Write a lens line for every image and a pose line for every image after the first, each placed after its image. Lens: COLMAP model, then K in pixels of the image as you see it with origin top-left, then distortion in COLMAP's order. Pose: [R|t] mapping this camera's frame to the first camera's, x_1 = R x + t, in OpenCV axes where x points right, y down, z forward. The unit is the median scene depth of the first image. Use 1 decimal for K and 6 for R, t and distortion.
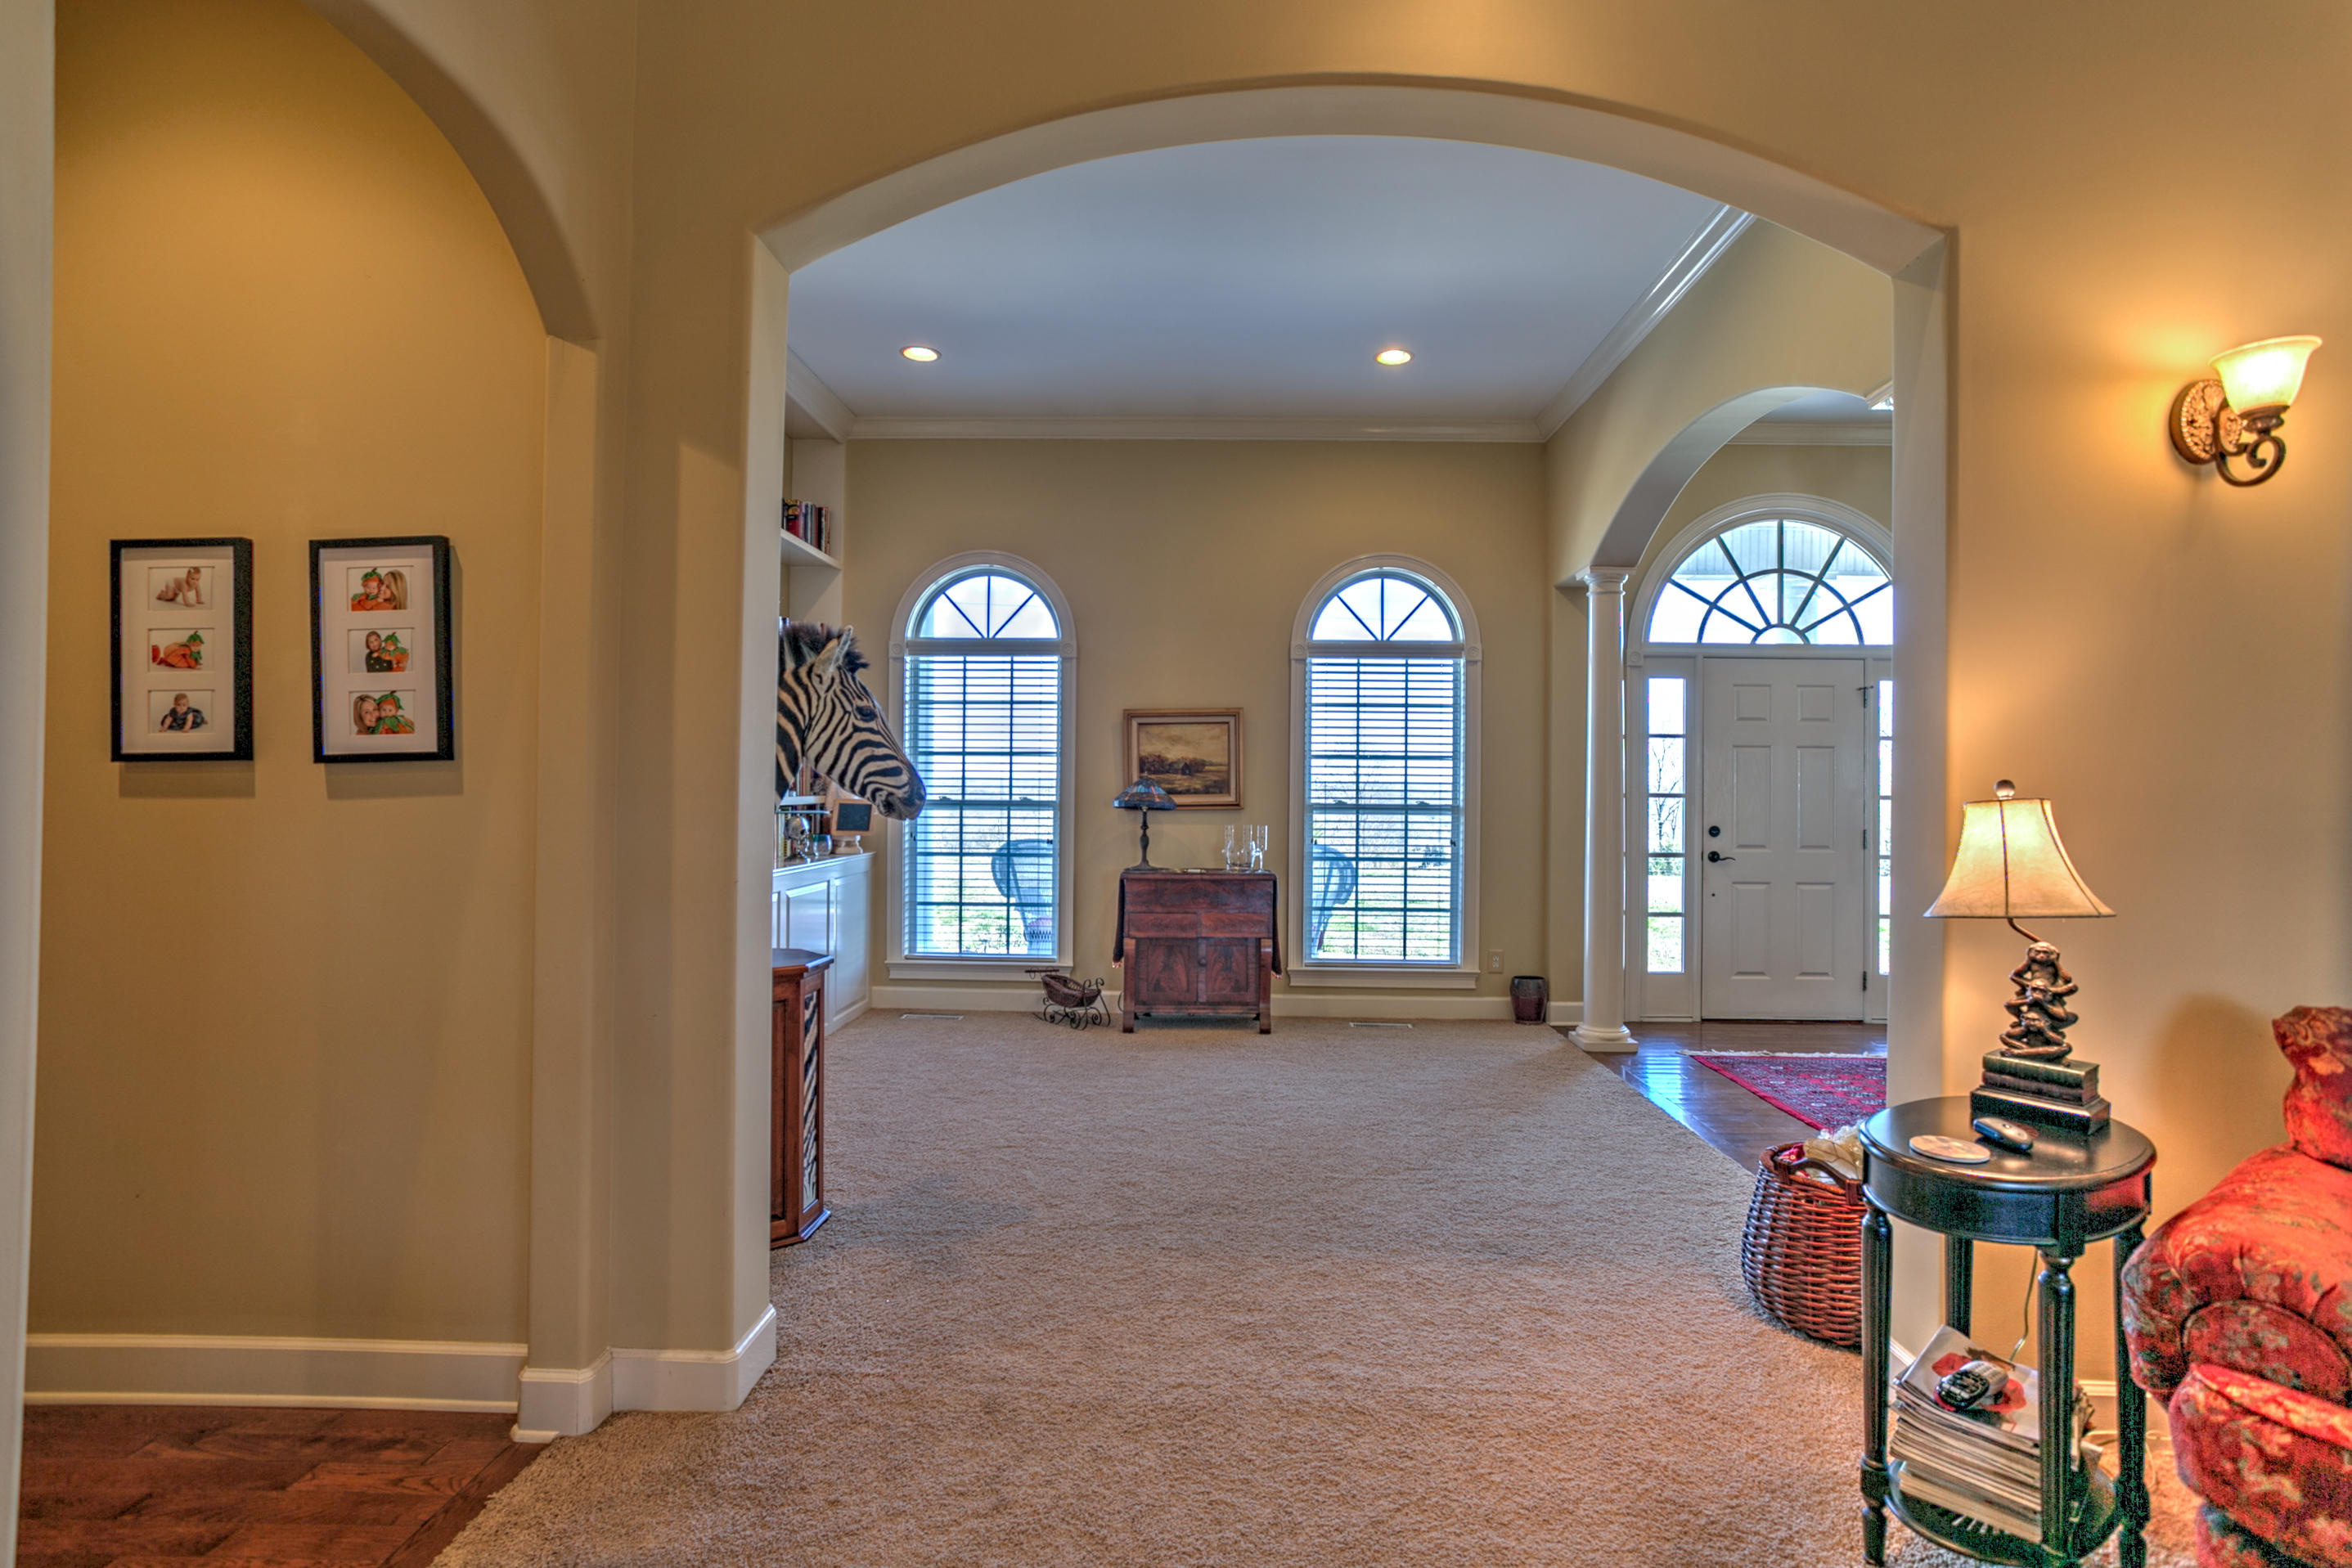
lens RADIAL K [[1134.8, 0, 1172.4], [0, 1134.8, 774.6], [0, 0, 1]] dist [-0.015169, 0.003442]
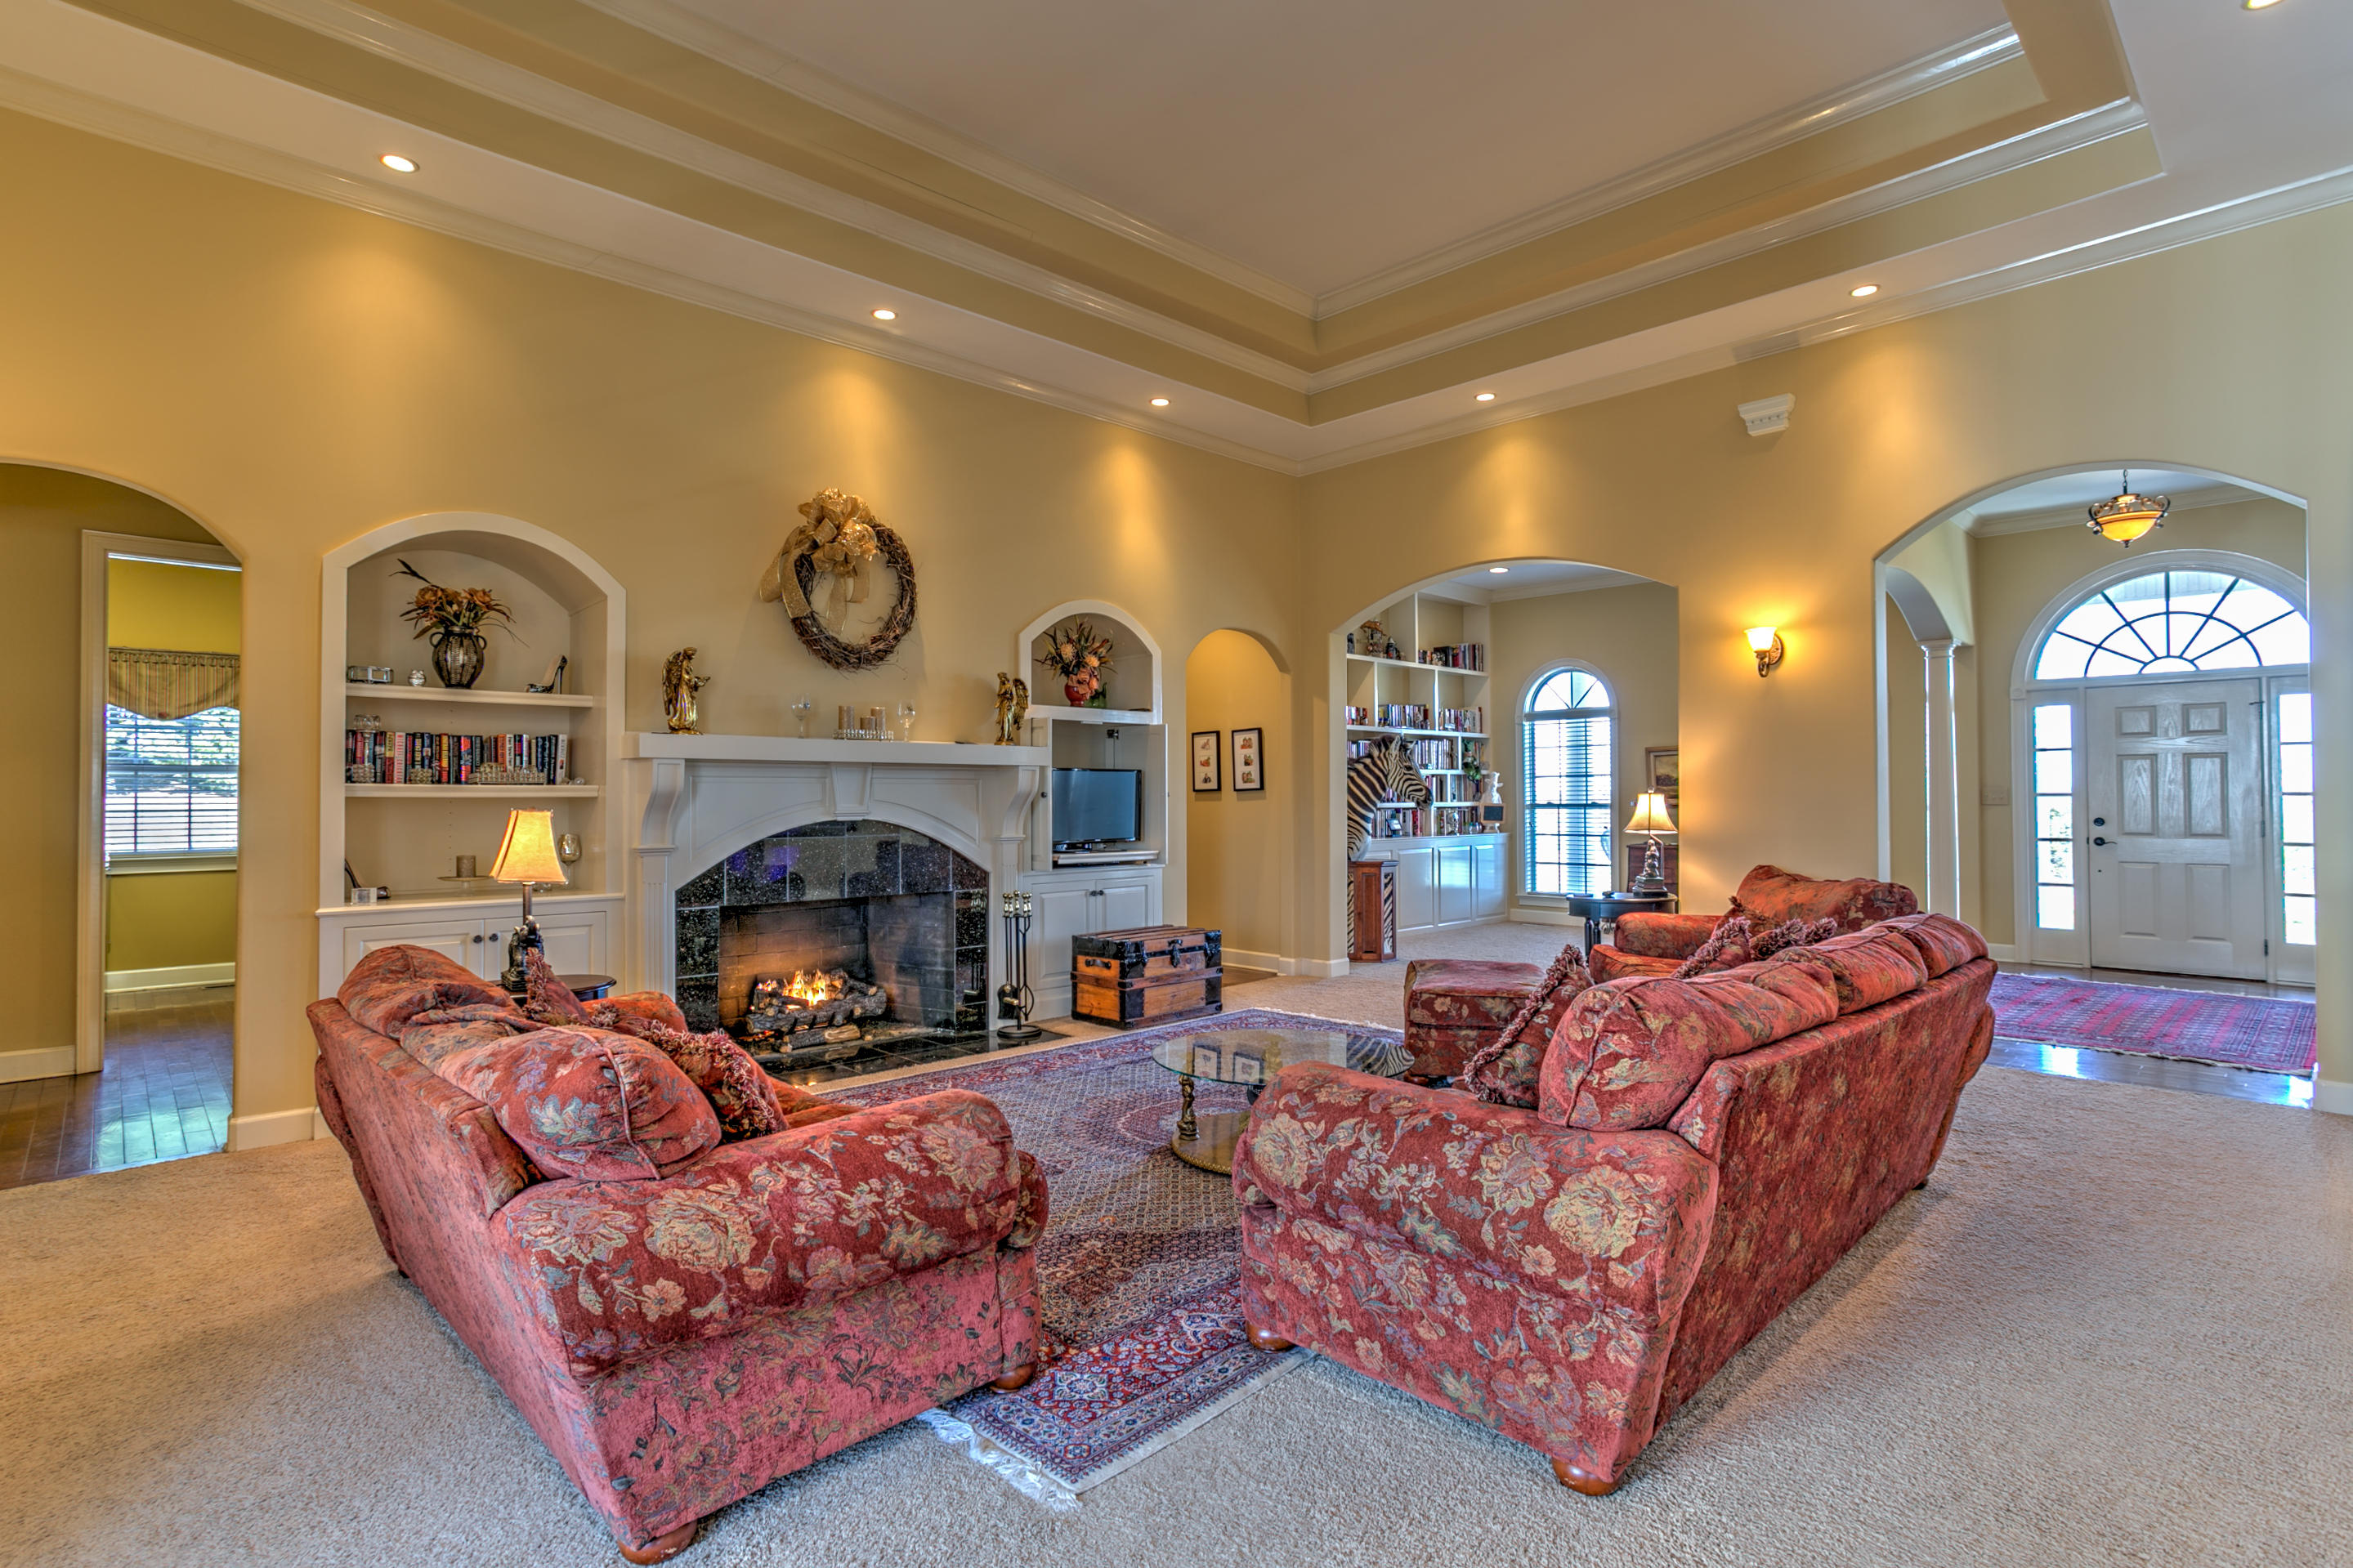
lens RADIAL K [[1135.2, 0, 1127.7], [0, 1135.2, 794.0], [0, 0, 1]] dist [-0.015169, 0.003442]
pose [[0.686600, -0.014652, -0.726887, 0.649017], [0.019187, 0.999814, -0.002030, -0.000483], [0.726782, -0.012553, 0.686754, -0.688068]]
